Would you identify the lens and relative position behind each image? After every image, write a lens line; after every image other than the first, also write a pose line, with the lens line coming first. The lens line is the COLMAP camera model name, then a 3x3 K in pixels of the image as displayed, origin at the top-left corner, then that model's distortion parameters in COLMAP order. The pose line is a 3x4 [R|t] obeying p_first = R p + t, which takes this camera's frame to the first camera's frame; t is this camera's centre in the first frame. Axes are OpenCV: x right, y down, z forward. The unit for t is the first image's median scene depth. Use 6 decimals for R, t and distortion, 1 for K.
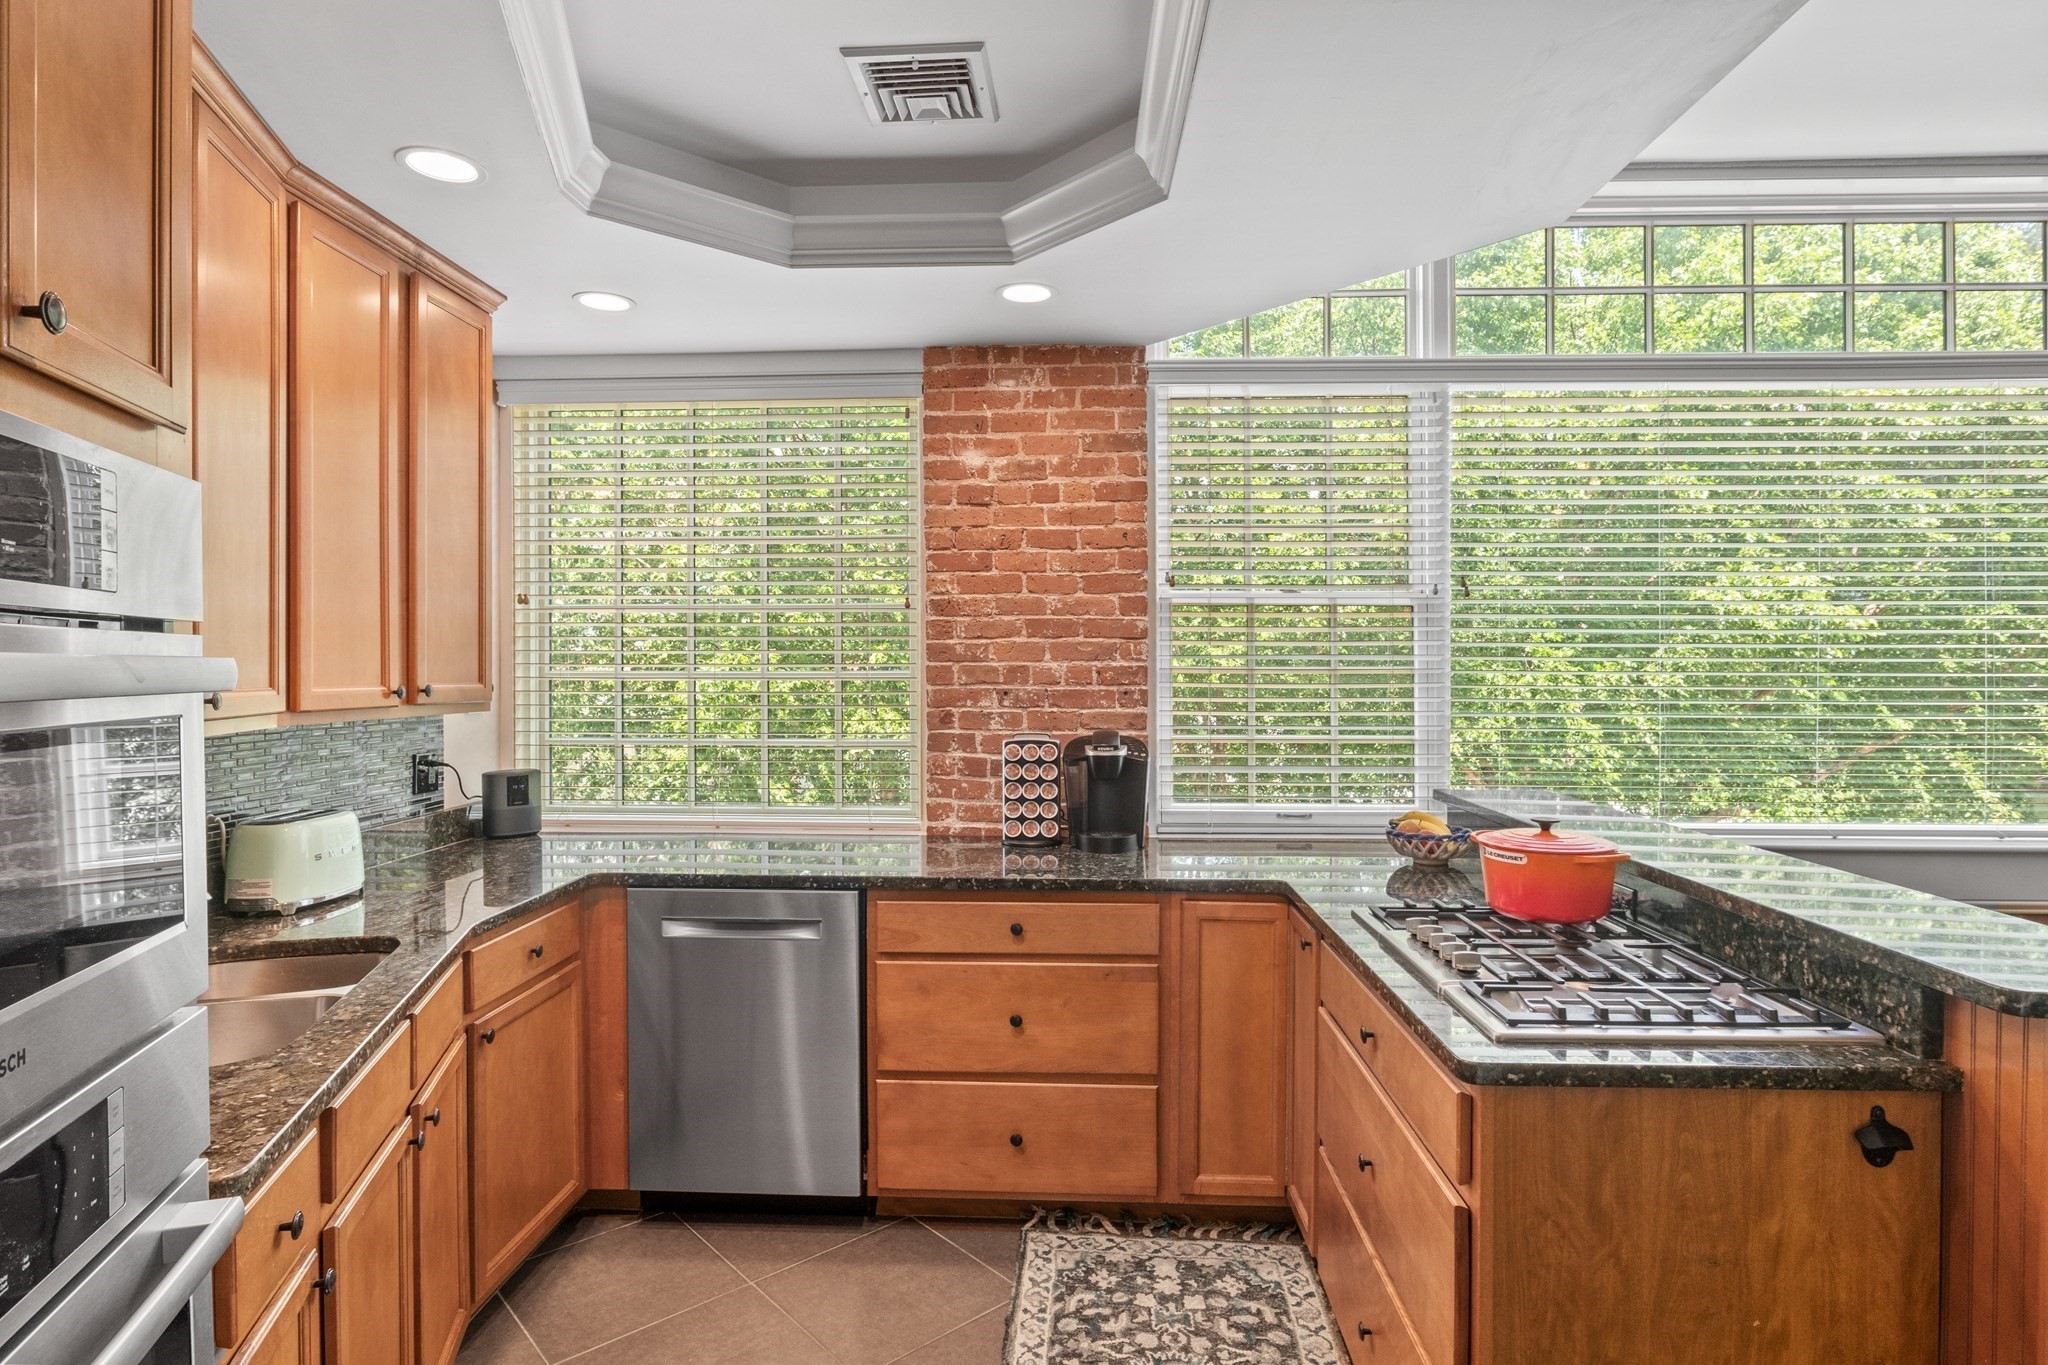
lens RADIAL K [[1073.8, 0, 1024.4], [0, 1073.8, 669.7], [0, 0, 1]] dist [-0.007608, 0.000051]
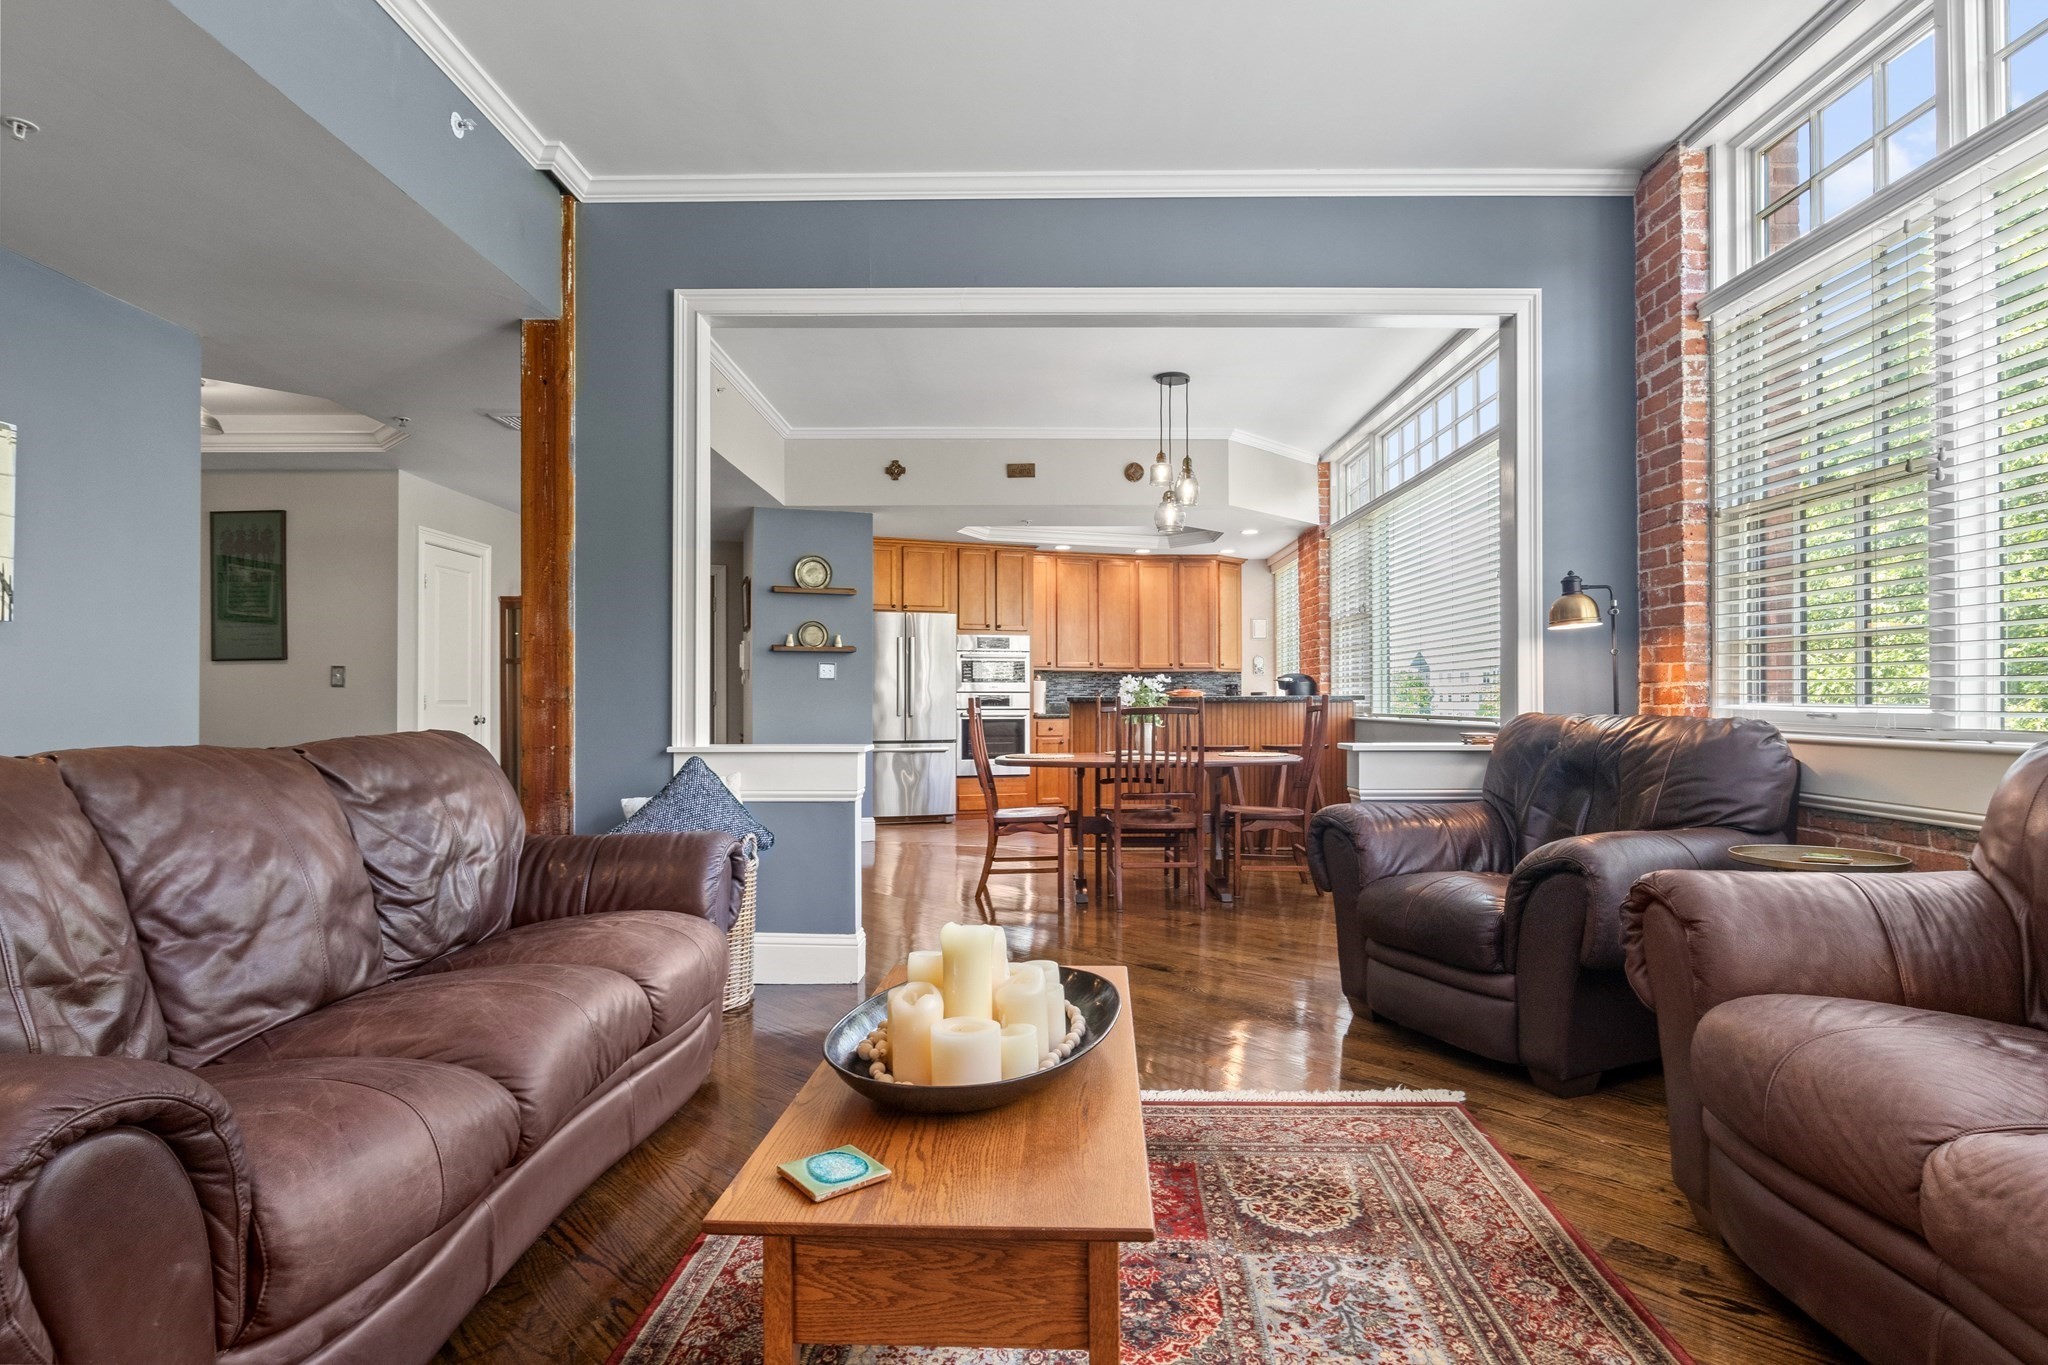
lens RADIAL K [[1084.8, 0, 1034.3], [0, 1084.8, 691.1], [0, 0, 1]] dist [-0.006393, 0.000222]
pose [[0.044608, -0.009261, -0.998962, 2.680031], [0.002942, 0.999954, -0.009139, 0.118875], [0.999000, -0.002531, 0.044633, 0.196811]]
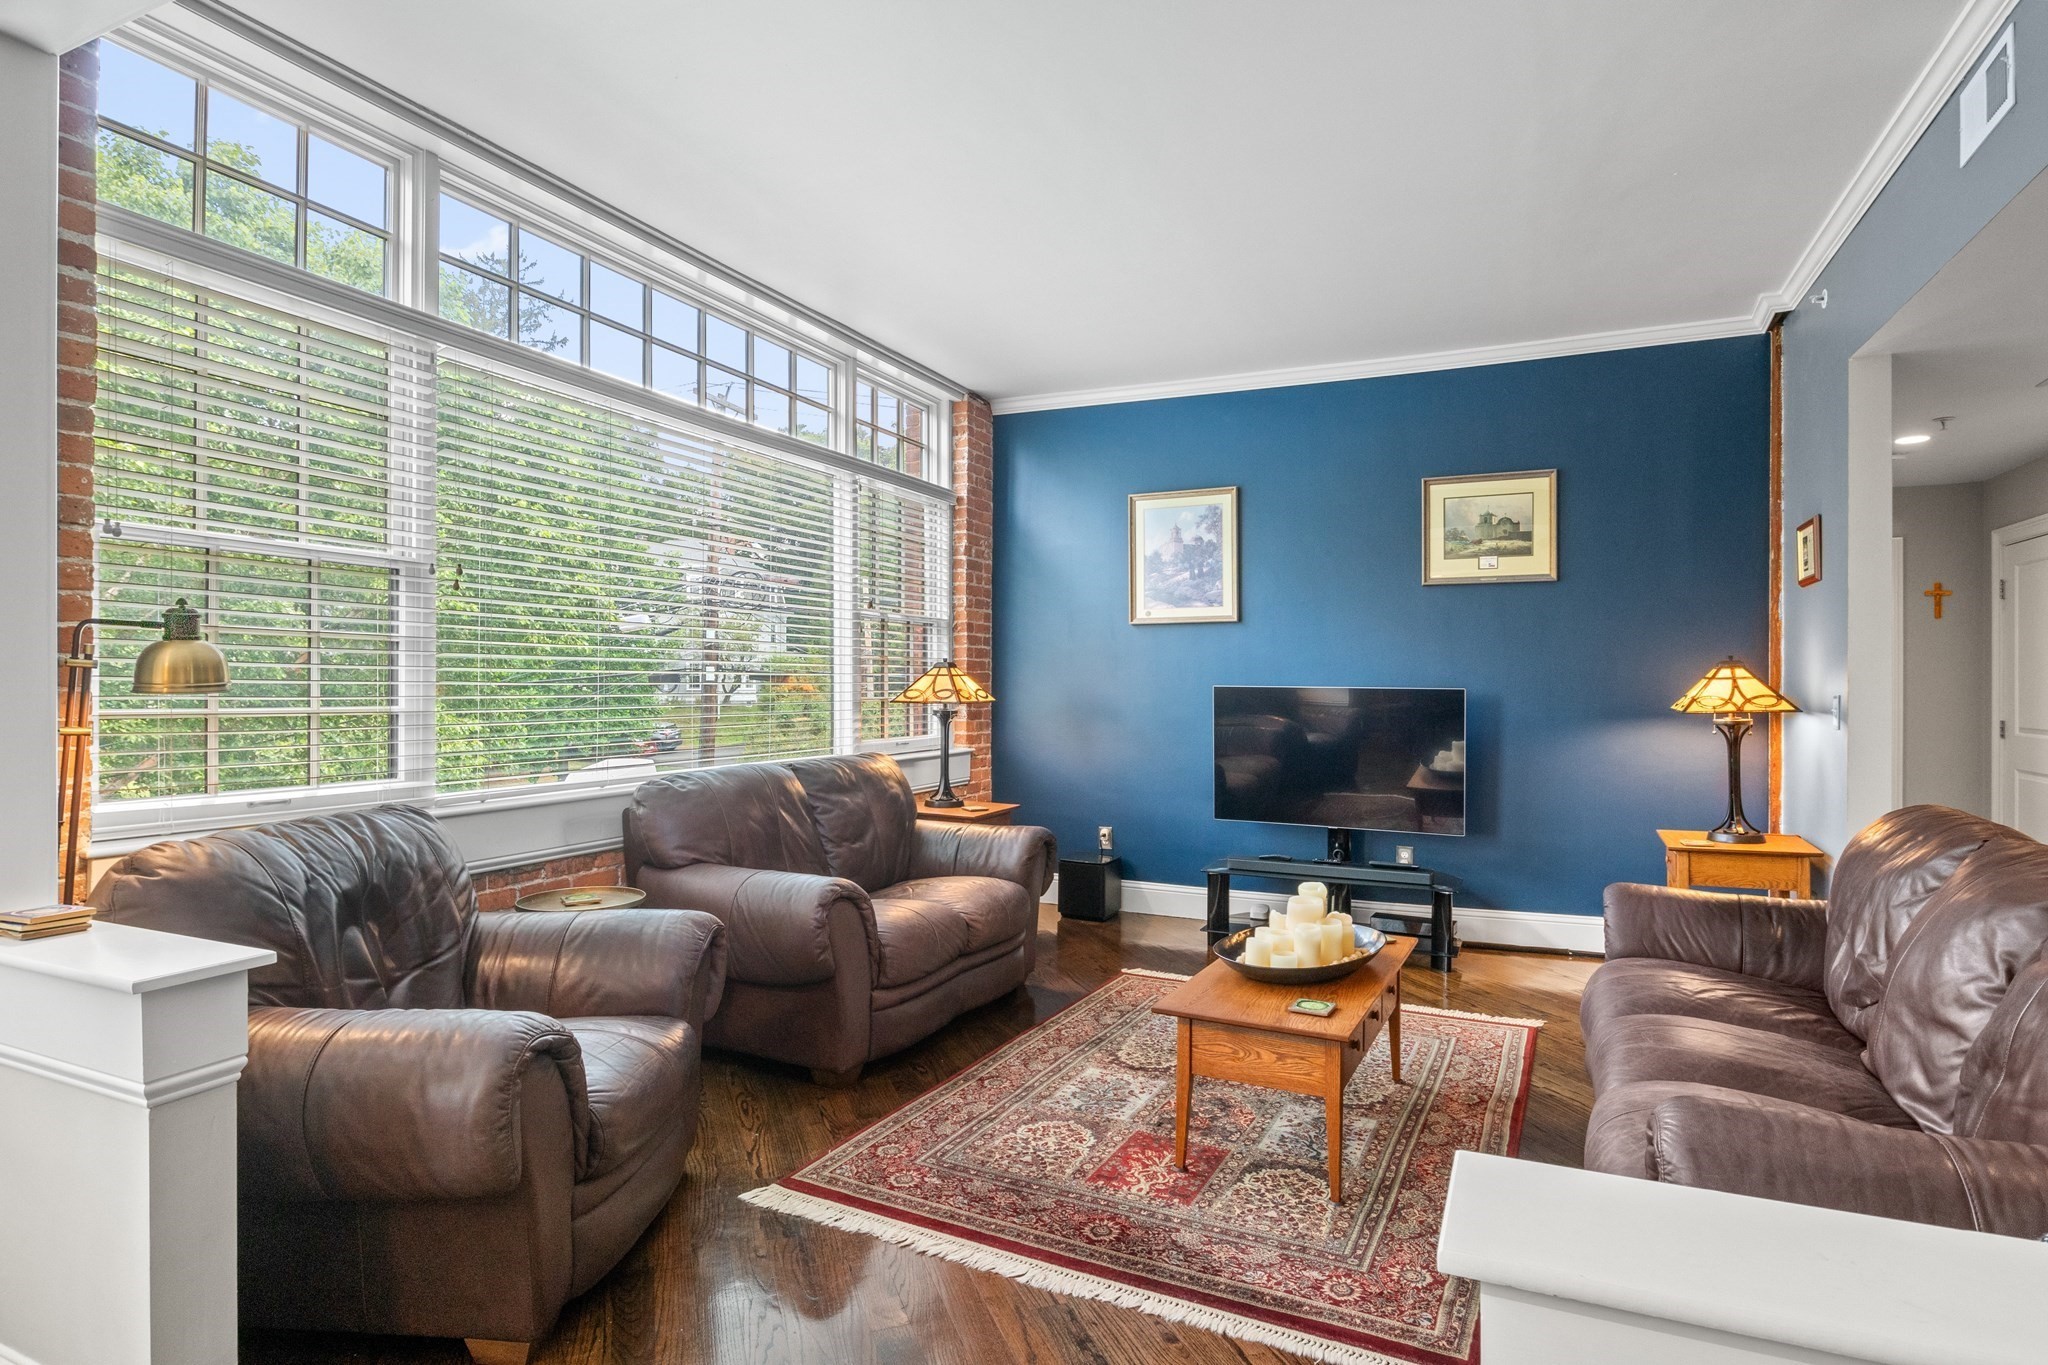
lens RADIAL K [[1090.2, 0, 1030.2], [0, 1090.2, 681.8], [0, 0, 1]] dist [-0.005842, -0.000484]
pose [[0.366509, 0.001374, 0.930413, 1.140056], [-0.002008, 0.999998, -0.000686, 0.036380], [-0.930412, -0.001617, 0.366511, 0.062026]]
